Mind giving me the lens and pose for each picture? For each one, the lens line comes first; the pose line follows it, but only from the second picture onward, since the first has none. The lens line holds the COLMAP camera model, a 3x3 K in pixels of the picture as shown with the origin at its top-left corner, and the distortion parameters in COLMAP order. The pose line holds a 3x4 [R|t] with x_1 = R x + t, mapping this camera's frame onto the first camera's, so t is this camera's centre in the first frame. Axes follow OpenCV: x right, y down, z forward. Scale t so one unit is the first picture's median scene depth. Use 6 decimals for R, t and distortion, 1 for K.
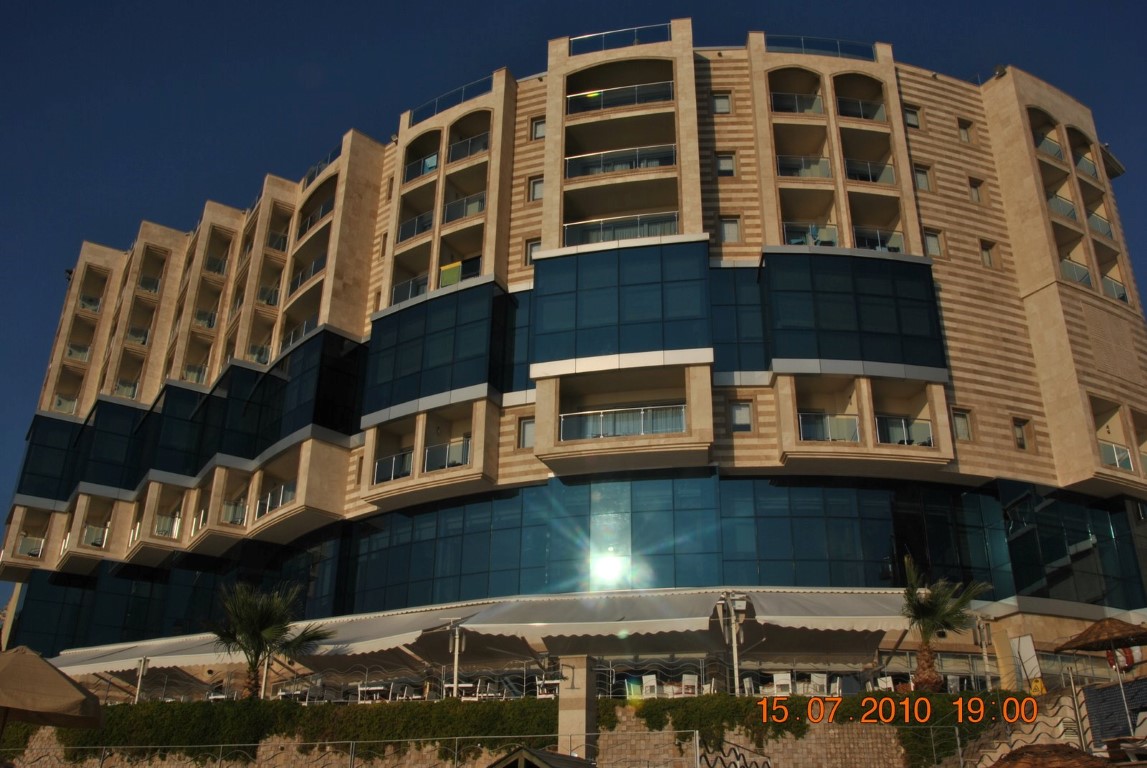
lens RADIAL K [[1029.2, 0, 574.3], [0, 1029.2, 388.3], [0, 0, 1]] dist [-0.117487, 0.164234]
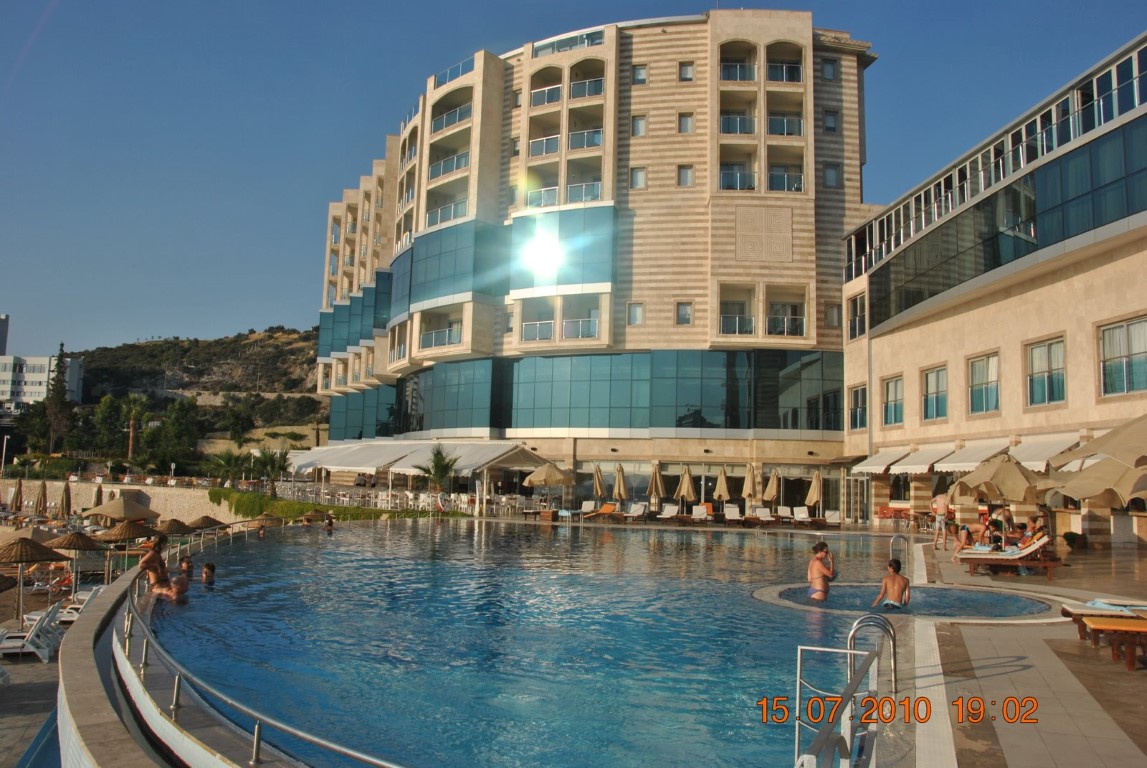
lens RADIAL K [[911.4, 0, 557.1], [0, 911.4, 393.7], [0, 0, 1]] dist [-0.124002, 0.096183]
pose [[0.834174, -0.040013, -0.550048, 0.935849], [0.213382, 0.943103, 0.254999, -0.204065], [0.508548, -0.330084, 0.795250, -0.169155]]
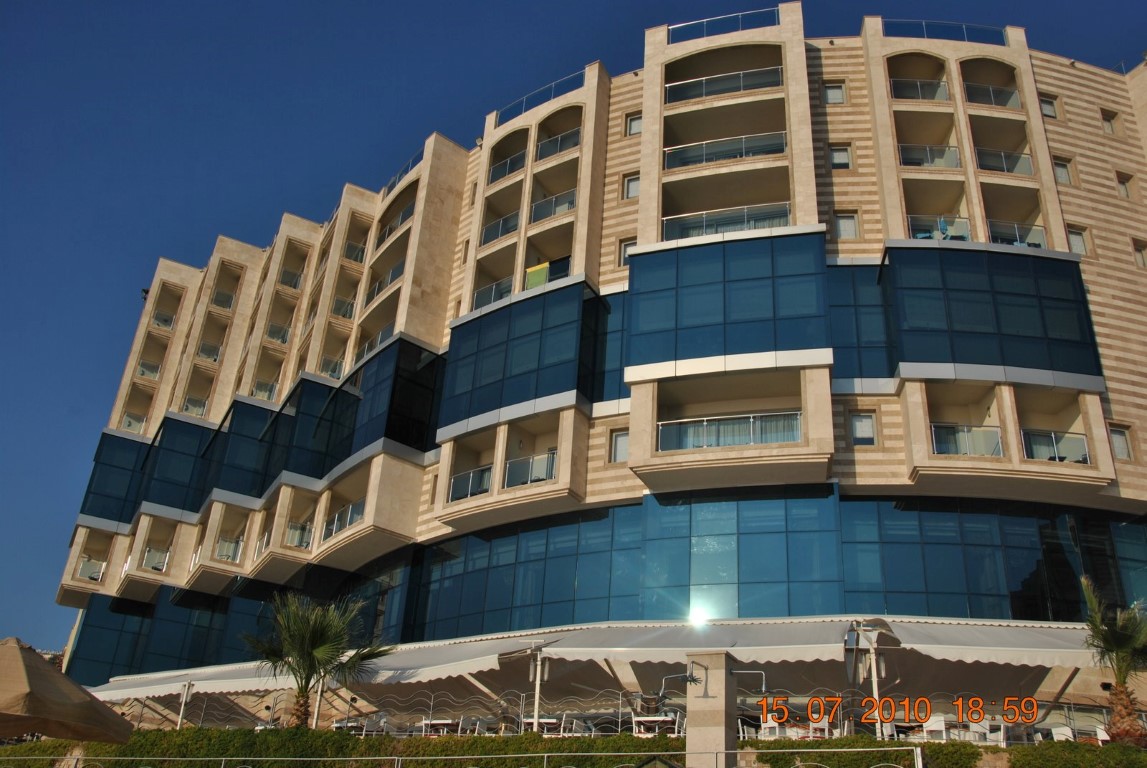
lens RADIAL K [[1029.2, 0, 574.2], [0, 1029.2, 386.1], [0, 0, 1]] dist [-0.117487, 0.164234]
pose [[0.996831, 0.011032, -0.078774, -0.014222], [-0.015844, 0.998028, -0.060730, 0.043155], [0.077949, 0.061786, 0.995041, 0.095370]]
